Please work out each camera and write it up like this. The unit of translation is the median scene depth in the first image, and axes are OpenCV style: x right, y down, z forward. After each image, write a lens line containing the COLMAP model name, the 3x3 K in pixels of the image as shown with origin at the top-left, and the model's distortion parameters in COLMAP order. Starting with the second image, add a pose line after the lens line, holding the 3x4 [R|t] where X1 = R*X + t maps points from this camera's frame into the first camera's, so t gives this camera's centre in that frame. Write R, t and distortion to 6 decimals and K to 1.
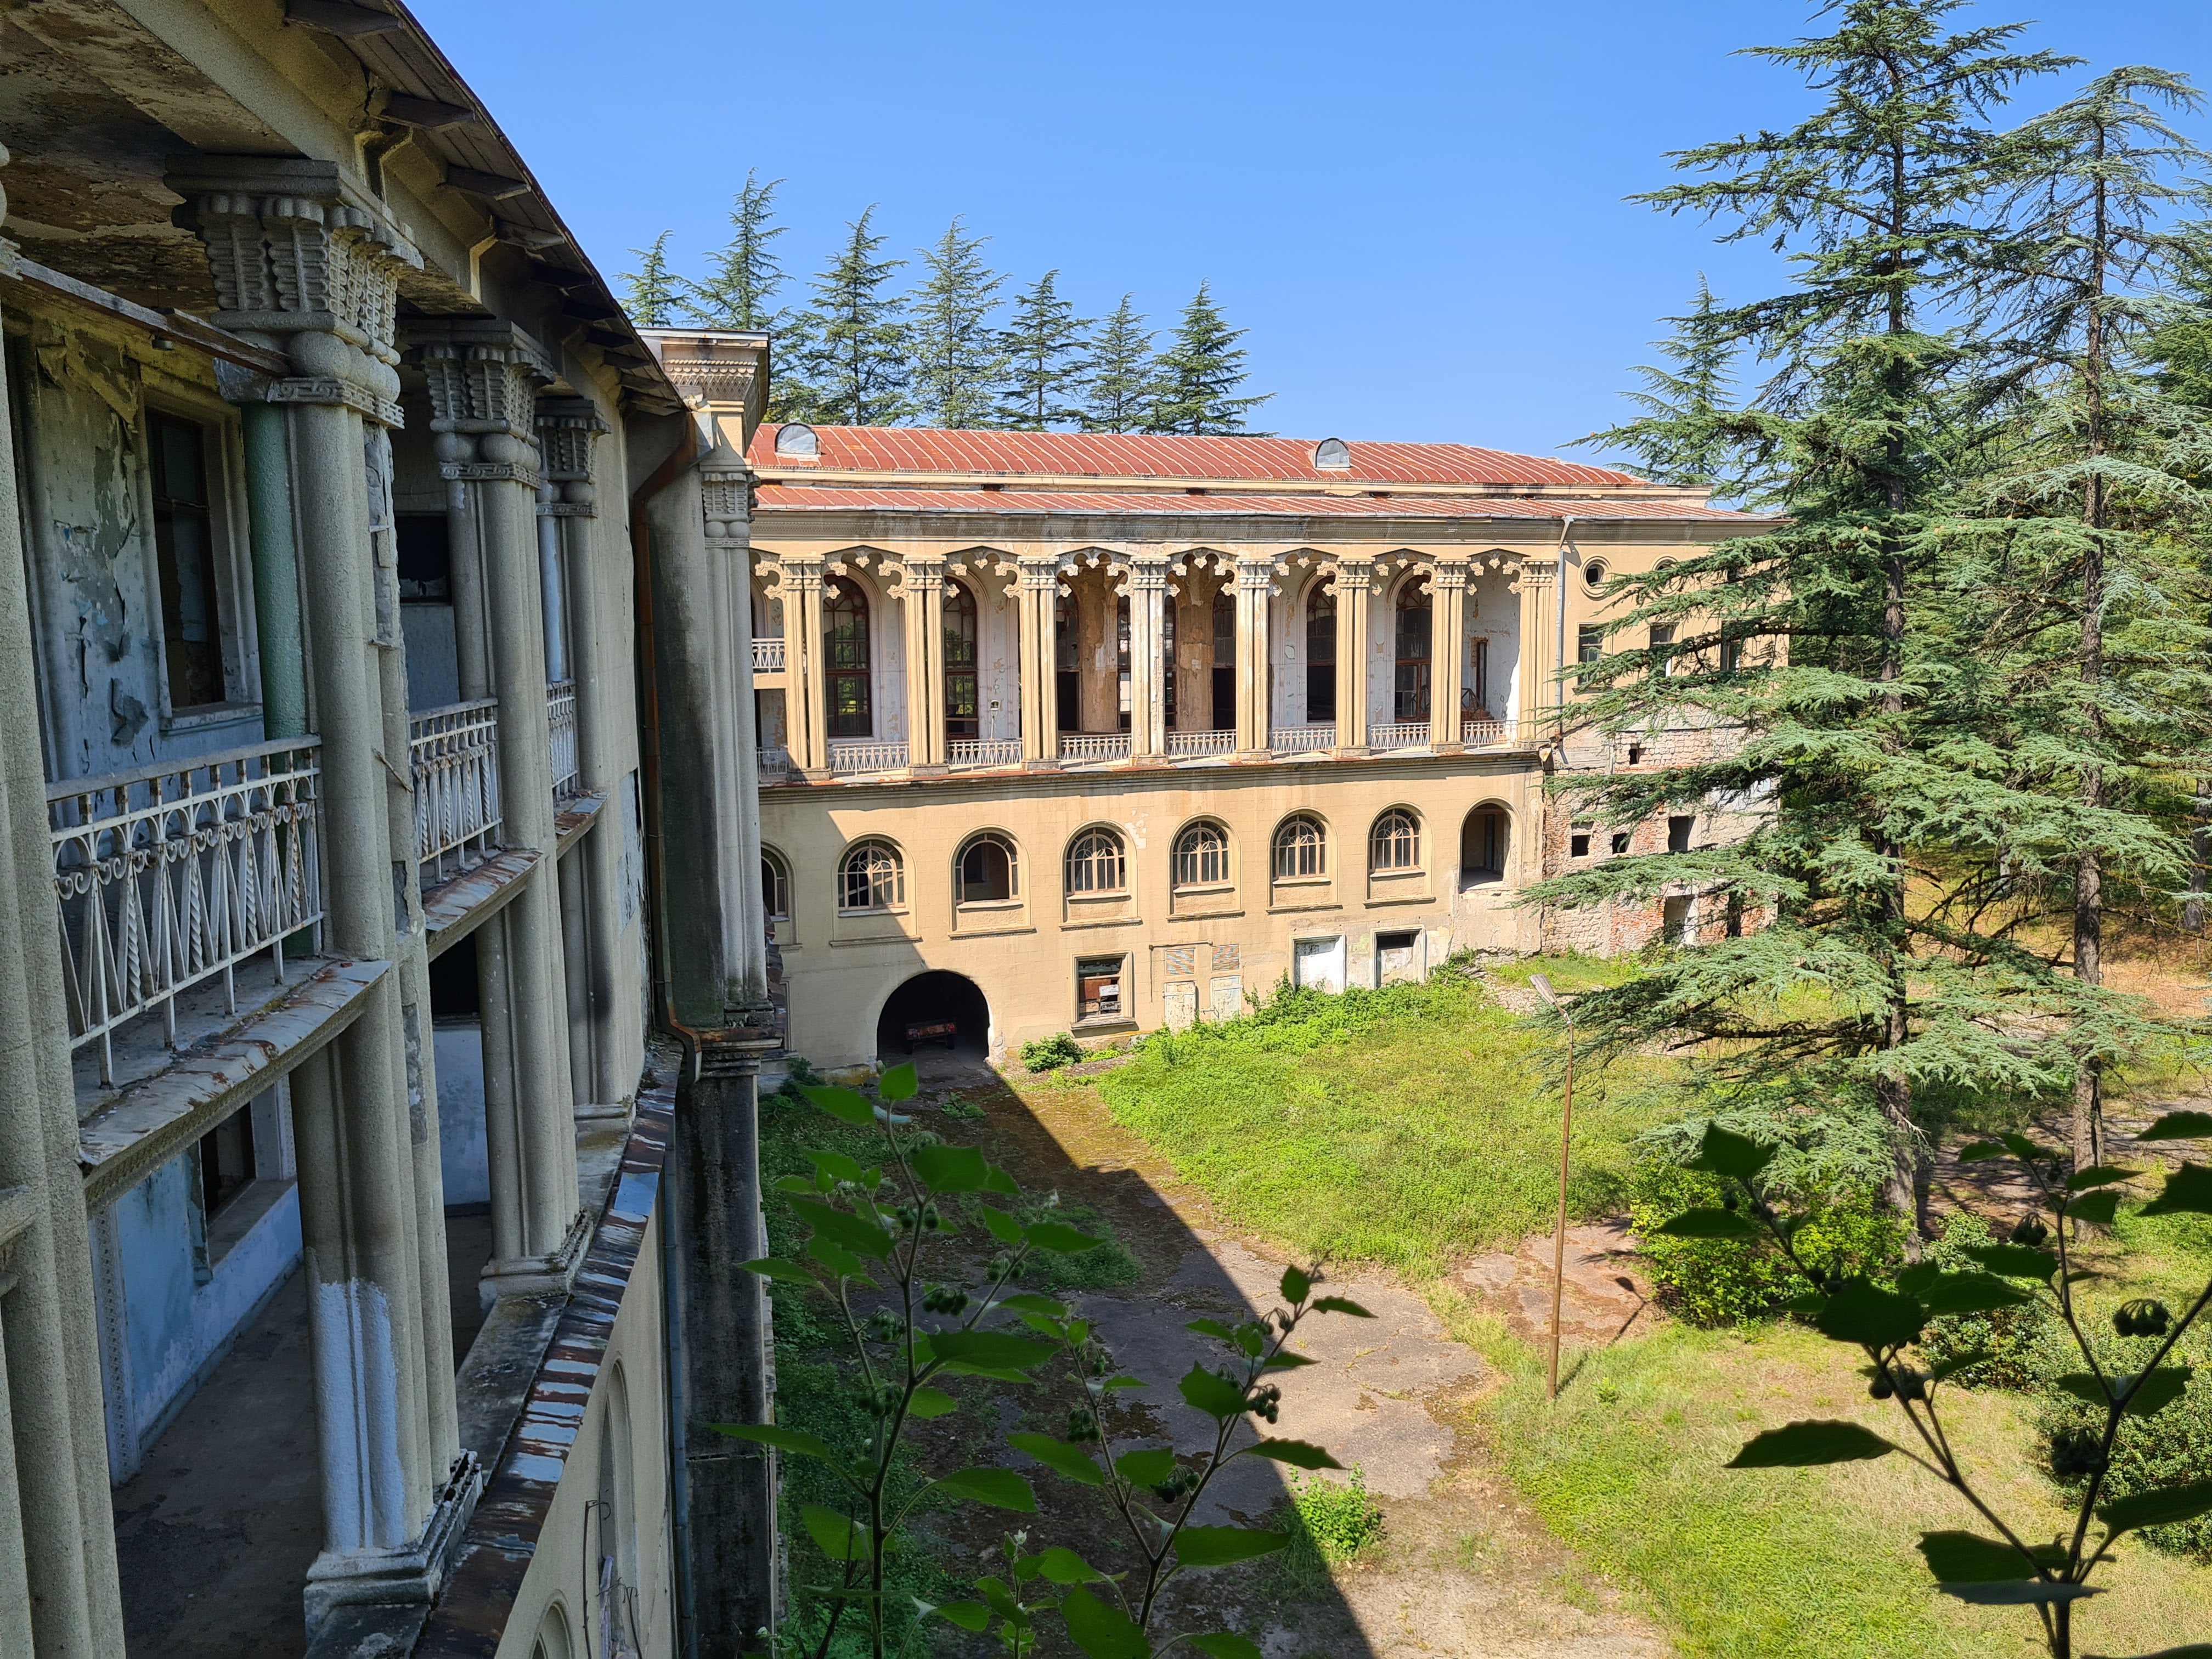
lens RADIAL K [[1619.4, 0, 1106.0], [0, 1619.4, 829.5], [0, 0, 1]] dist [0.037945, 0.000606]
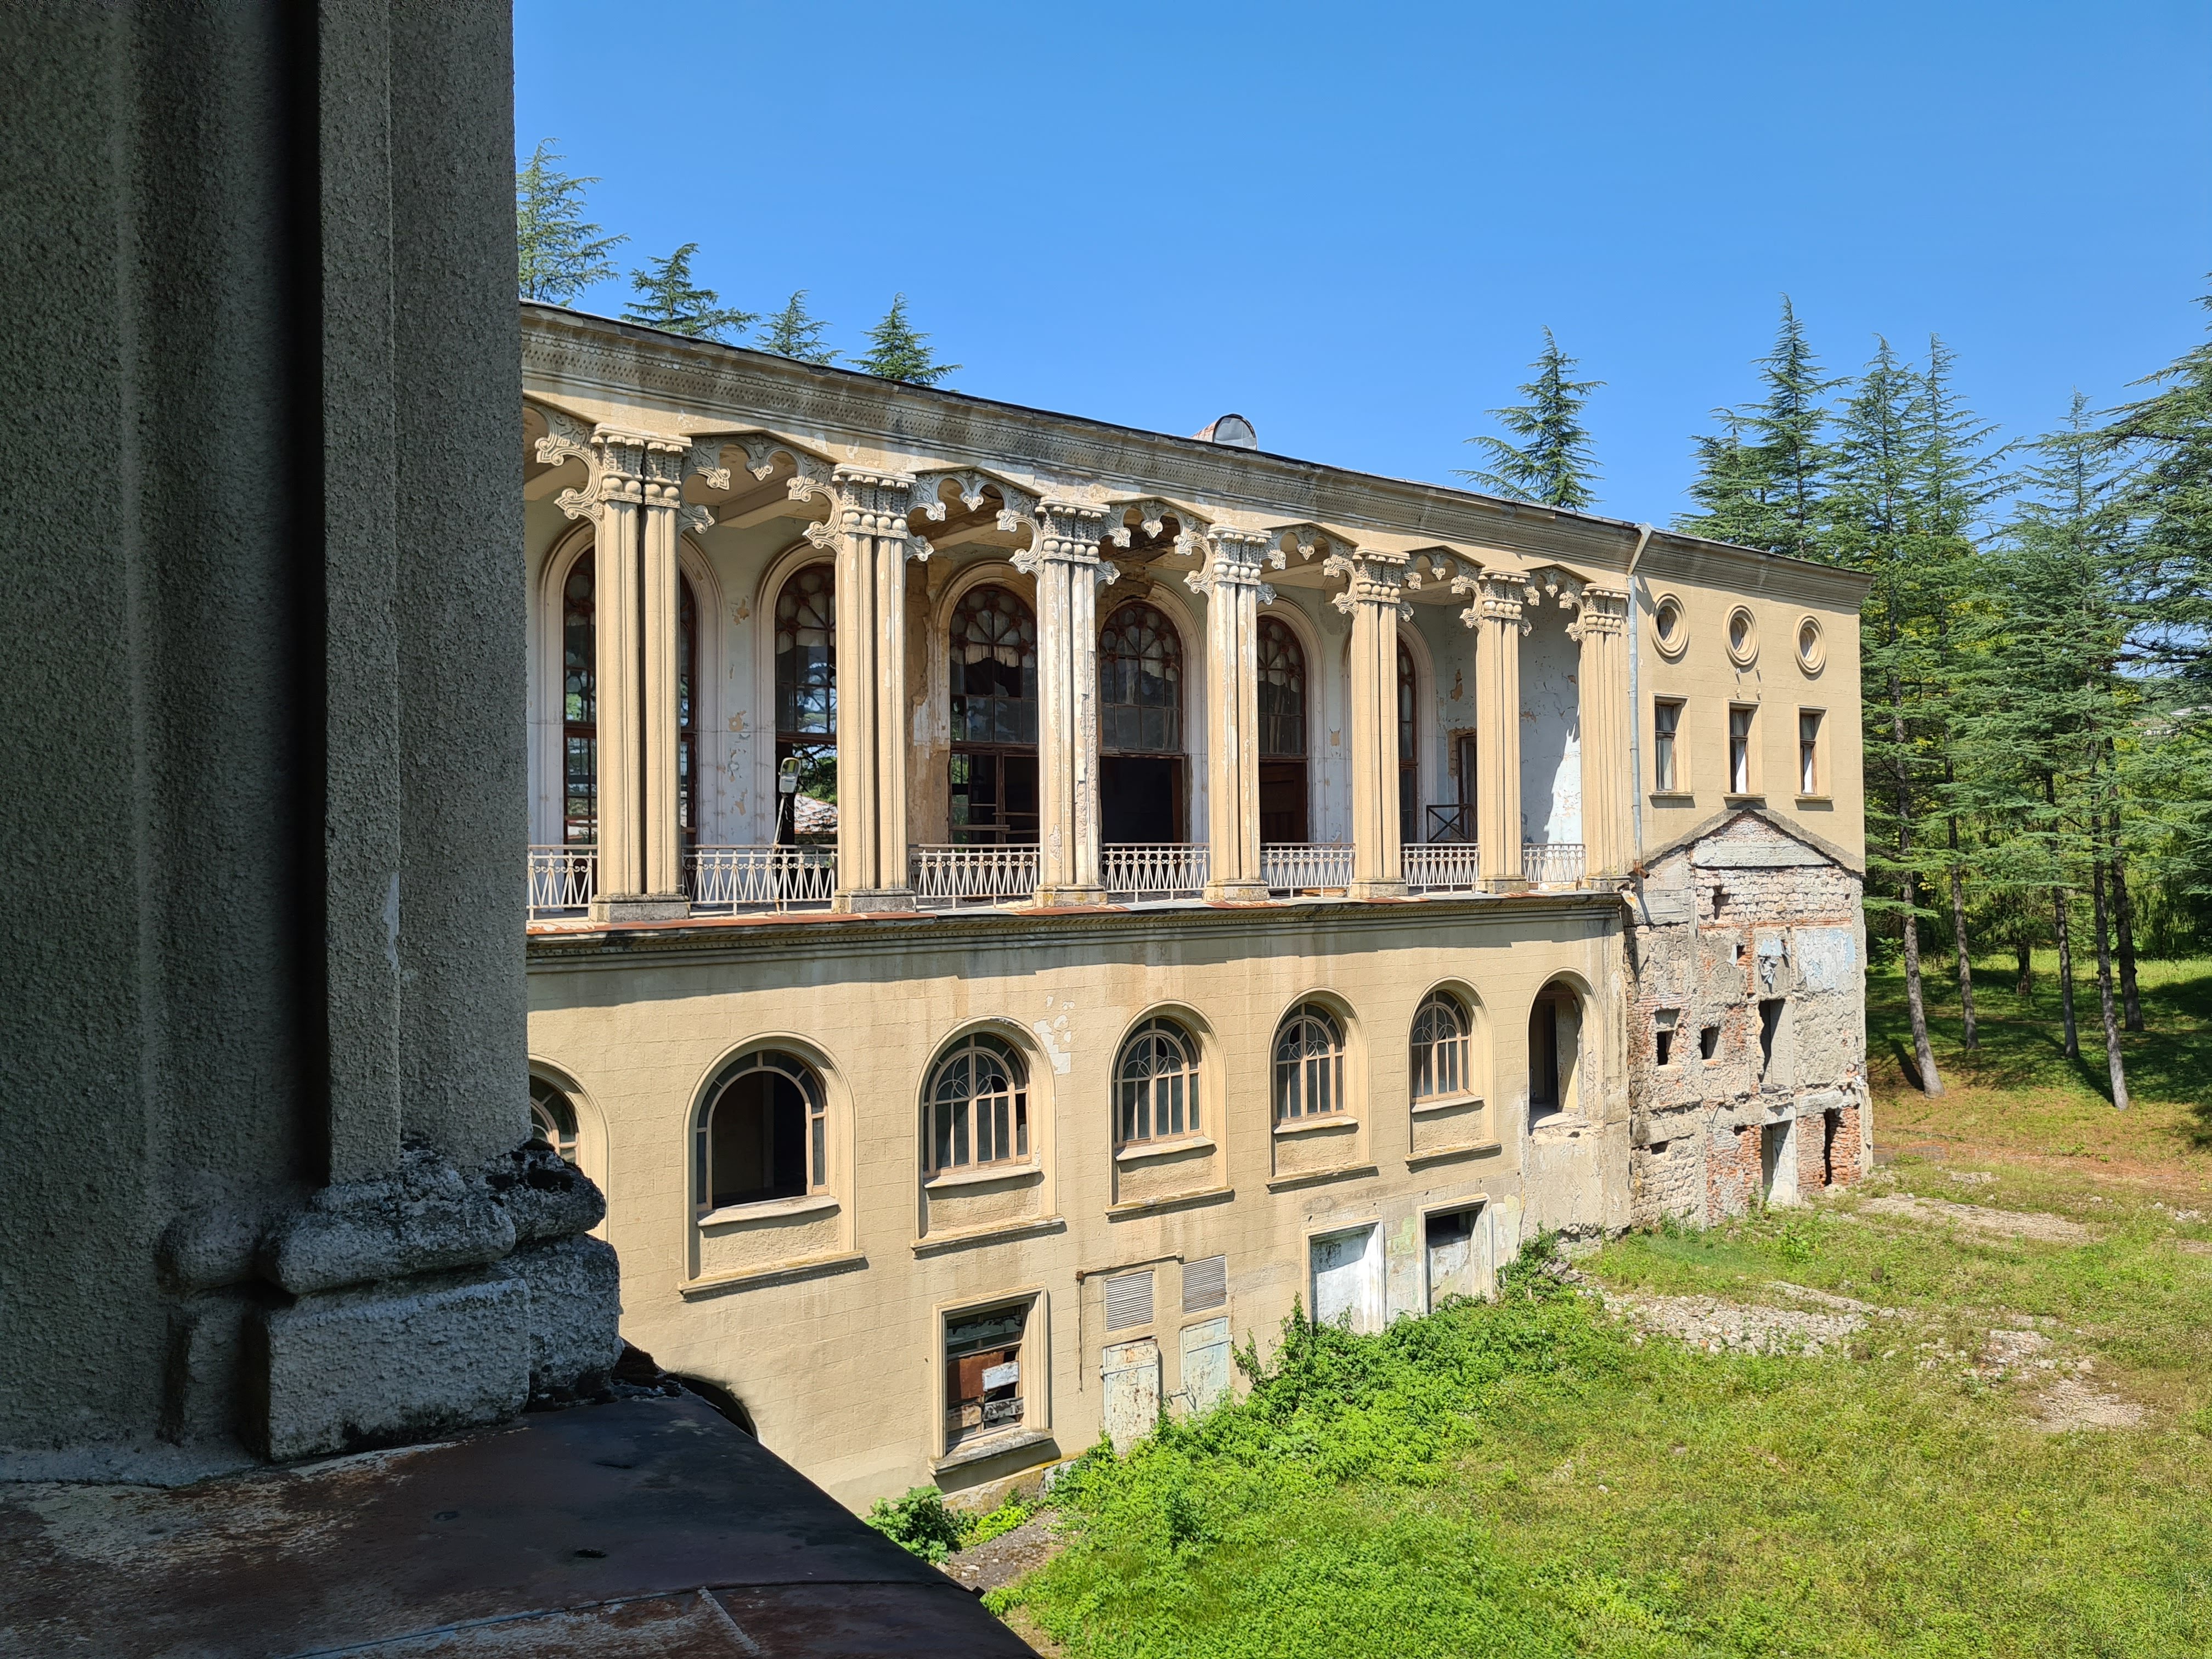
lens RADIAL K [[1619.4, 0, 1106.0], [0, 1619.4, 829.5], [0, 0, 1]] dist [0.037945, 0.000606]
pose [[0.948099, 0.008807, 0.317854, -0.122244], [0.040753, 0.988007, -0.148934, 0.012116], [-0.315354, 0.154158, 0.936369, 0.508784]]
